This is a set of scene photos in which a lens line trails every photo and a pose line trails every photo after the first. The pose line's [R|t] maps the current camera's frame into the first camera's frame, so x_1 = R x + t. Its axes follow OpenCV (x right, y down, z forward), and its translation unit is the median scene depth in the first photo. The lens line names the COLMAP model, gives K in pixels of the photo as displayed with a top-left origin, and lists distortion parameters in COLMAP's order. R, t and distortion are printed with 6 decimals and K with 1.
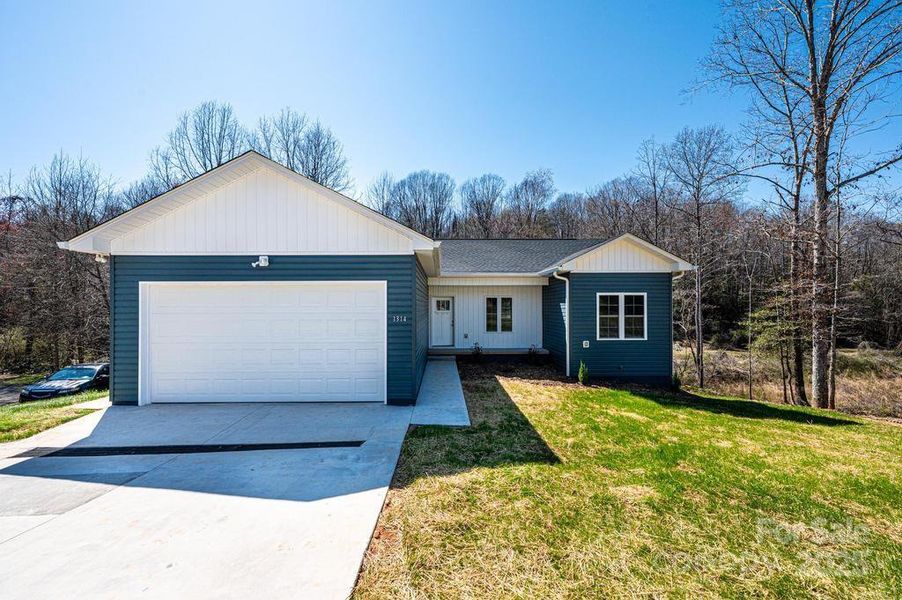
lens RADIAL K [[357.6, 0, 453.2], [0, 357.6, 300.9], [0, 0, 1]] dist [0.000224, -0.000498]
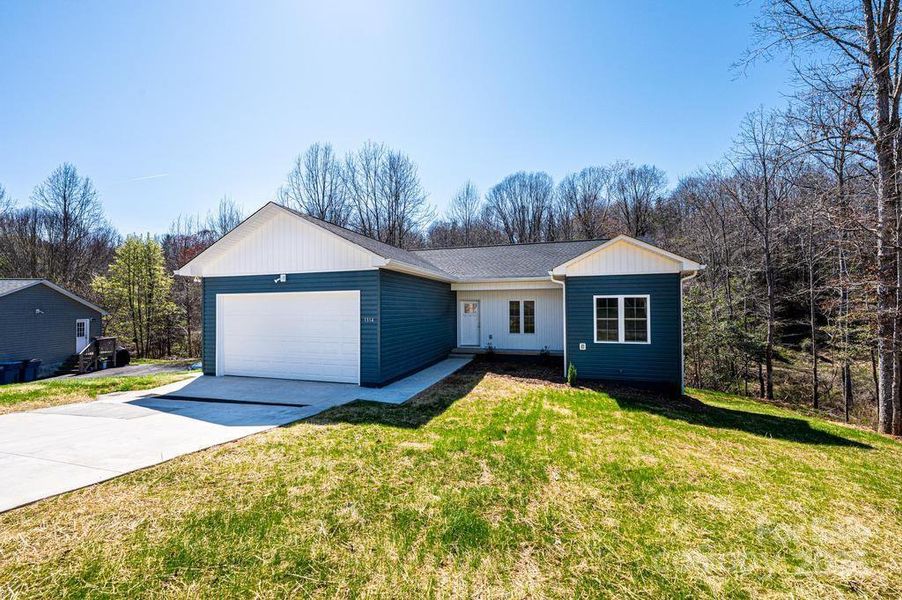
lens RADIAL K [[357.6, 0, 445.2], [0, 357.6, 303.0], [0, 0, 1]] dist [0.000224, -0.000498]
pose [[0.949970, -0.008331, -0.312230, 0.319010], [0.007995, 0.999965, -0.002356, -0.002989], [0.312238, -0.000258, 0.950004, -0.083084]]
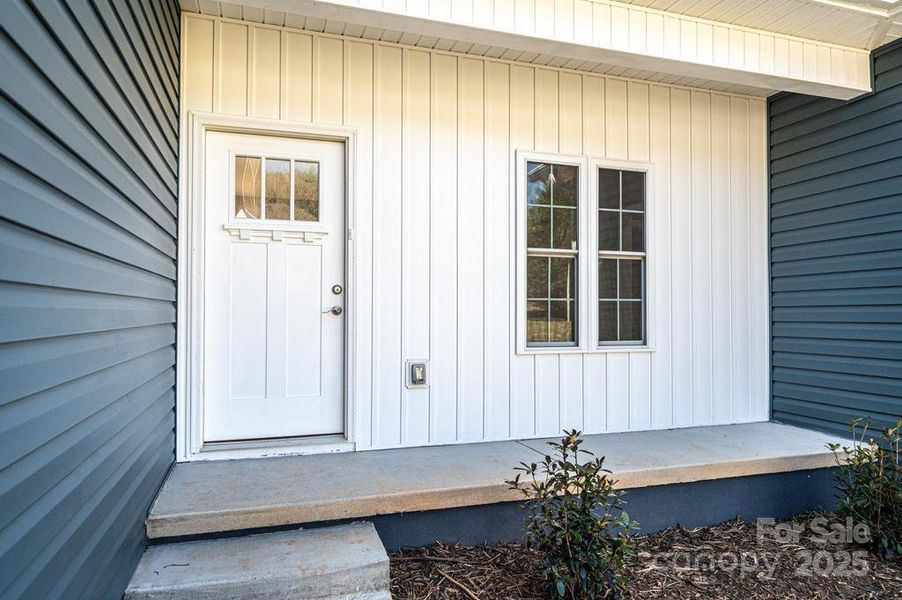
lens RADIAL K [[569.4, 0, 453.3], [0, 569.4, 303.1], [0, 0, 1]] dist [0.003756, 0.000261]
pose [[0.958349, 0.002375, 0.285589, -0.034270], [-0.000409, 0.999976, -0.006945, 0.086051], [-0.285599, 0.006539, 0.958327, 0.963979]]
